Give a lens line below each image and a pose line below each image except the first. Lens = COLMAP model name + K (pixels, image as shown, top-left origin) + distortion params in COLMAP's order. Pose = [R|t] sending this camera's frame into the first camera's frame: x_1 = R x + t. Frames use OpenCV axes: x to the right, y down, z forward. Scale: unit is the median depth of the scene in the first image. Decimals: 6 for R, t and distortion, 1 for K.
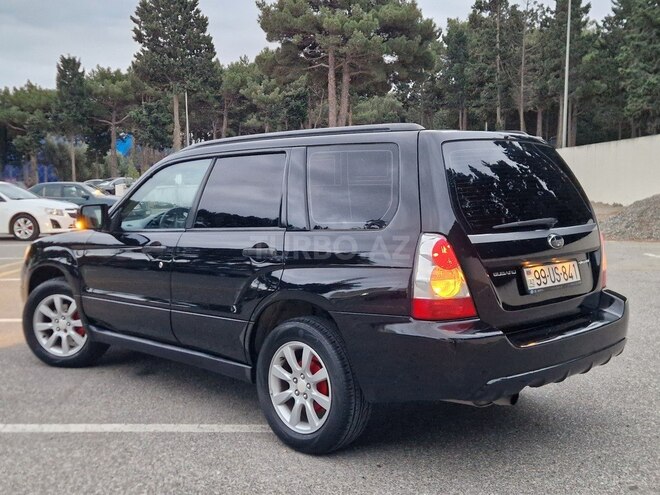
lens RADIAL K [[726.8, 0, 318.9], [0, 726.8, 245.6], [0, 0, 1]] dist [0.101548, -0.108889]
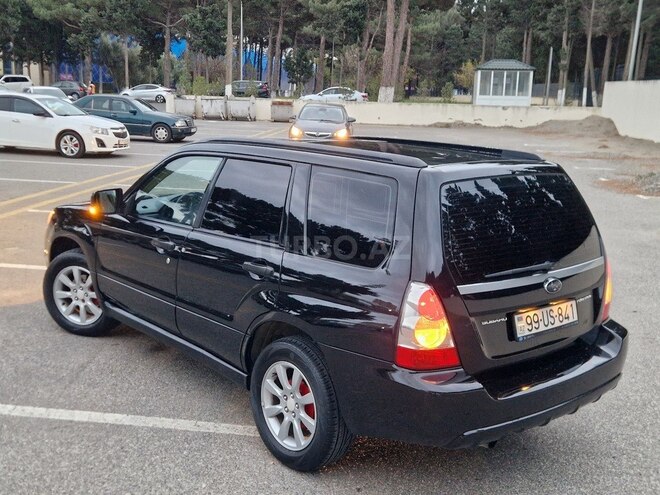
lens RADIAL K [[727.7, 0, 333.0], [0, 727.7, 240.2], [0, 0, 1]] dist [0.103299, -0.121736]
pose [[0.996697, 0.064593, -0.049213, 0.049983], [-0.058037, 0.990503, 0.124643, -0.118008], [0.056797, -0.121375, 0.990980, 0.008243]]
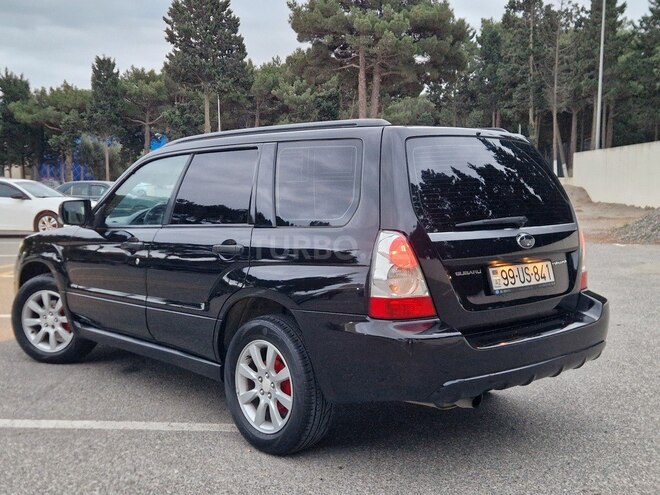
lens RADIAL K [[726.4, 0, 330.0], [0, 726.4, 247.5], [0, 0, 1]] dist [0.107796, -0.133862]
pose [[0.999265, 0.010226, -0.036943, 0.068028], [-0.010205, 0.999948, 0.000750, 0.003555], [0.036949, -0.000372, 0.999317, 0.013490]]
